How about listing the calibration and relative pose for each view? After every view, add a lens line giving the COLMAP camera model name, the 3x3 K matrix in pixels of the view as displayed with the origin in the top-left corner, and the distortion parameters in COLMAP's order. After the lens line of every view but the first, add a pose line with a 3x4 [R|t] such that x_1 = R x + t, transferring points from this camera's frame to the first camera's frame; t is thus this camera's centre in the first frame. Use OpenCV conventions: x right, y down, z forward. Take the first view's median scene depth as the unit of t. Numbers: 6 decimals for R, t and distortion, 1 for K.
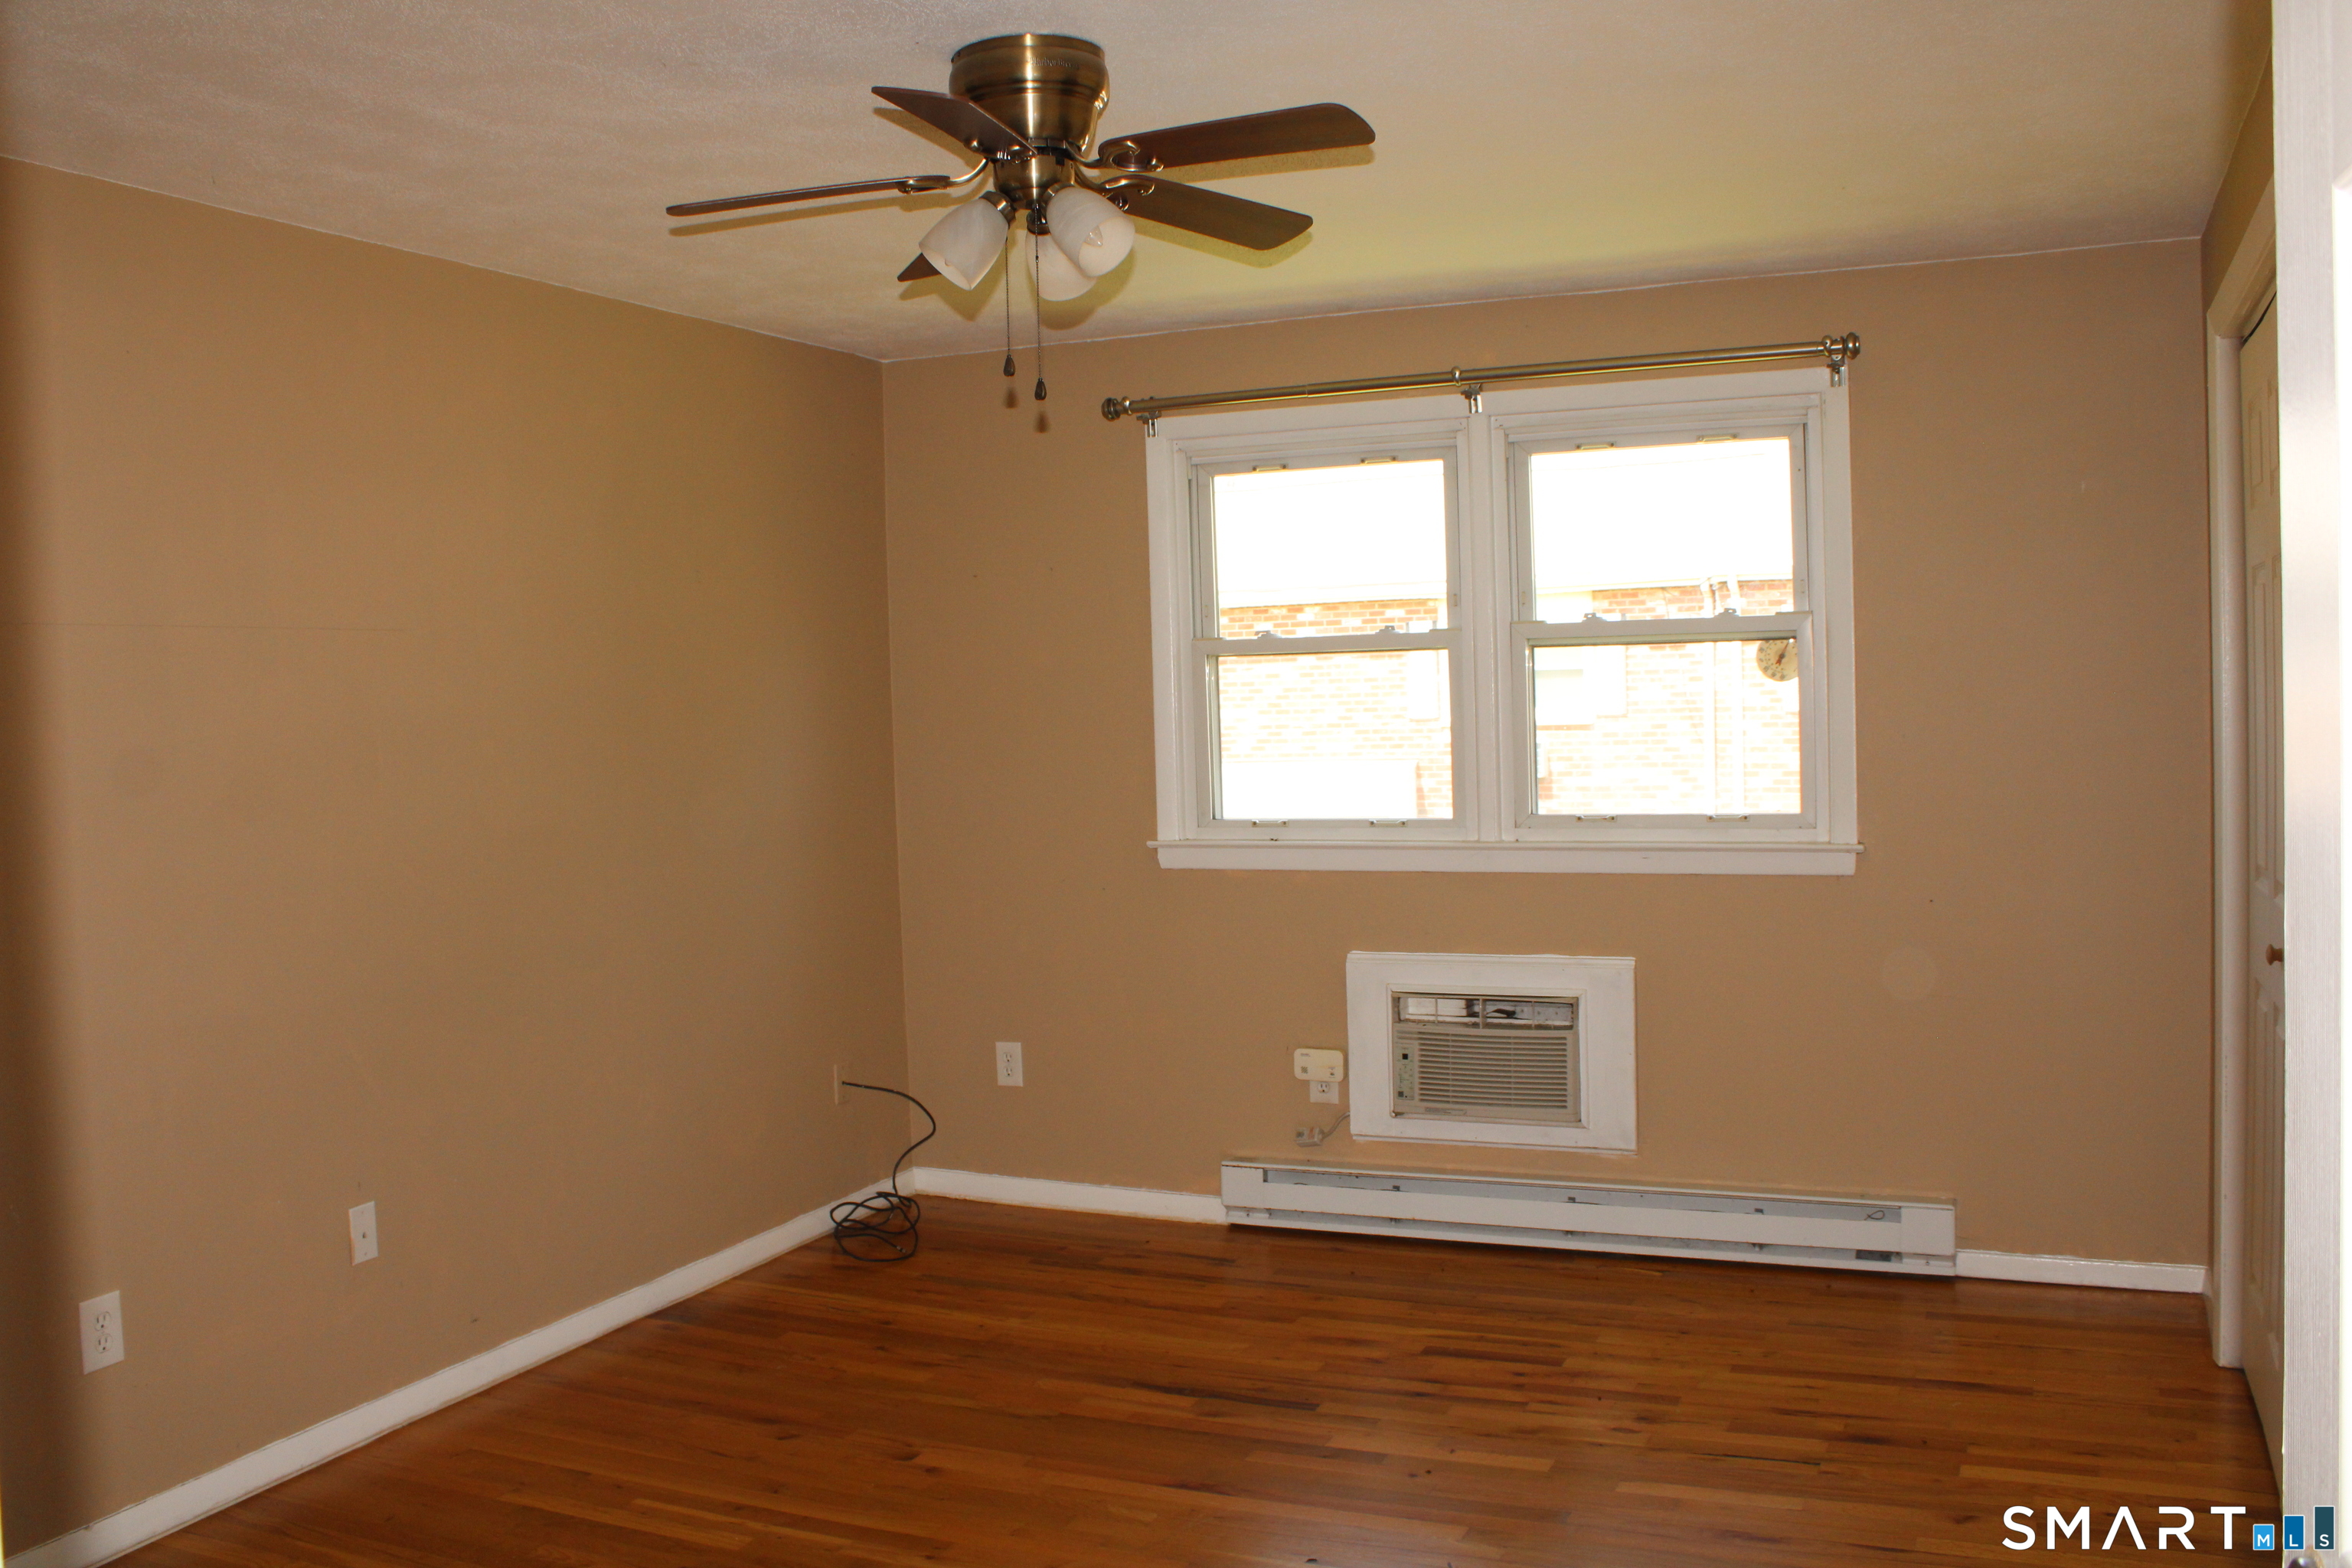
lens RADIAL K [[2043.3, 0, 1176.0], [0, 2043.3, 784.0], [0, 0, 1]] dist [-0.148298, 0.138554]
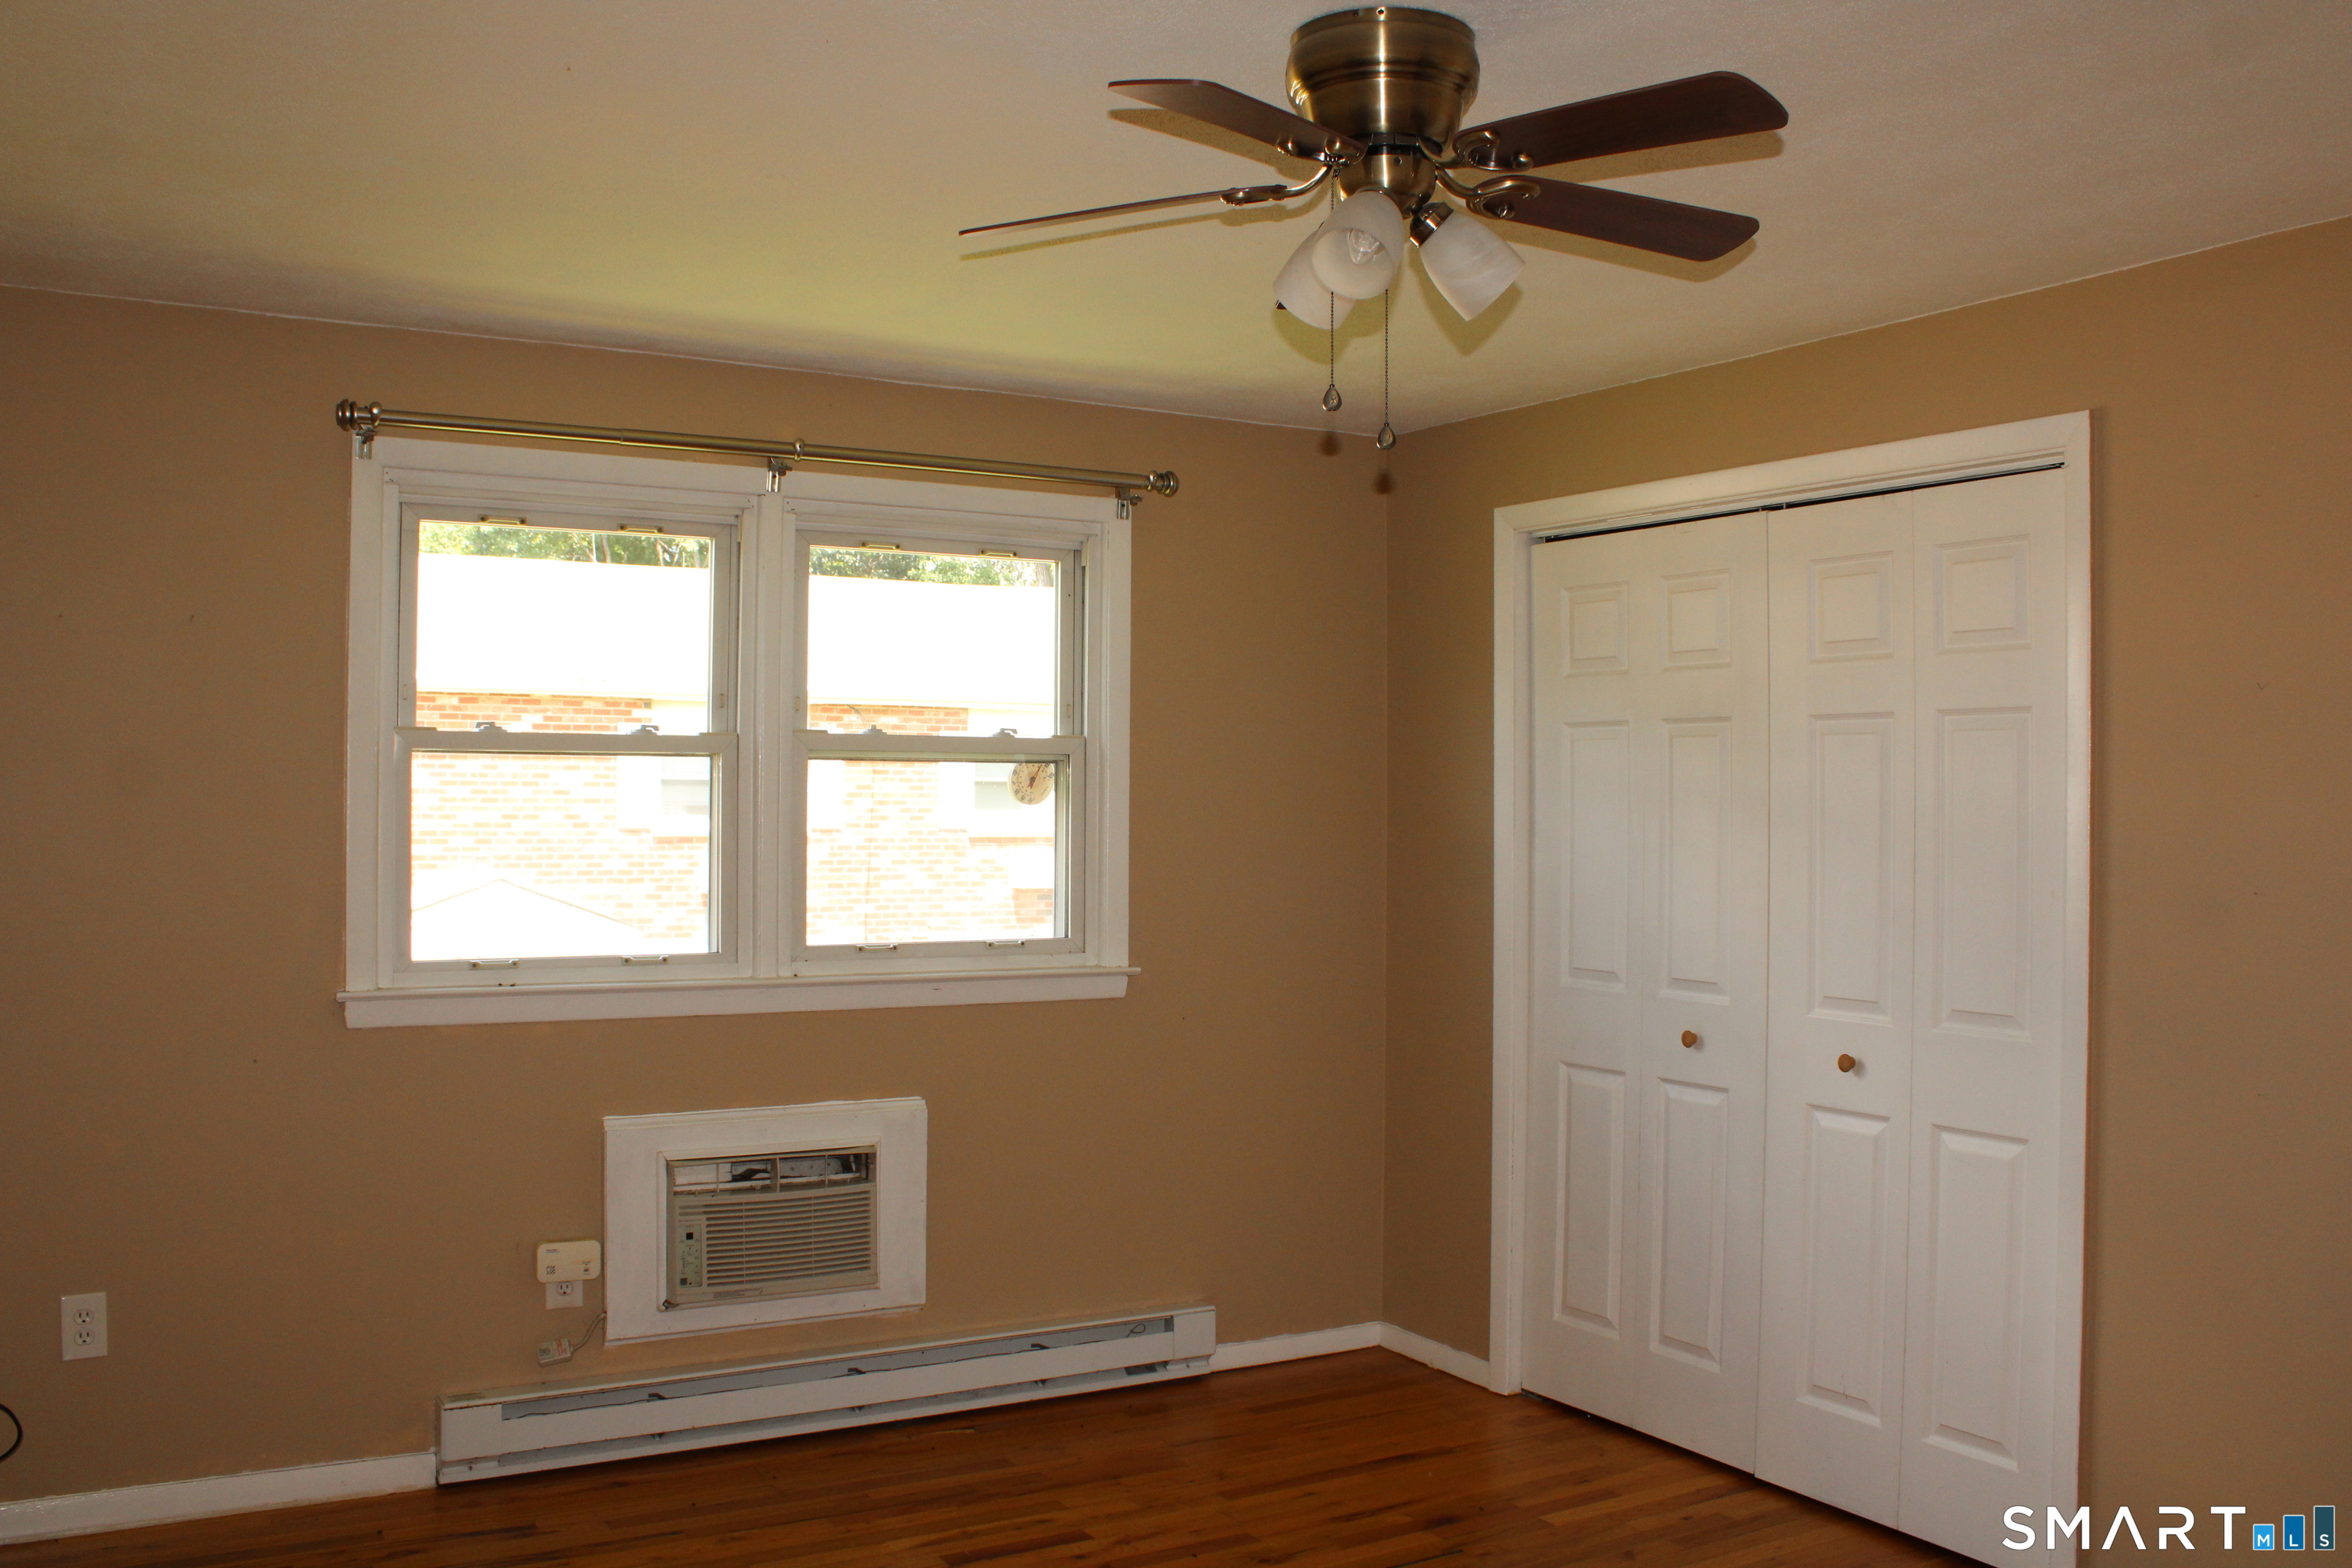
lens RADIAL K [[2043.3, 0, 1176.0], [0, 2043.3, 784.0], [0, 0, 1]] dist [-0.148298, 0.138554]
pose [[0.603724, 0.038165, 0.796280, -0.441196], [0.013962, 0.998194, -0.058428, -0.001580], [-0.797071, 0.046392, 0.602100, 0.329638]]
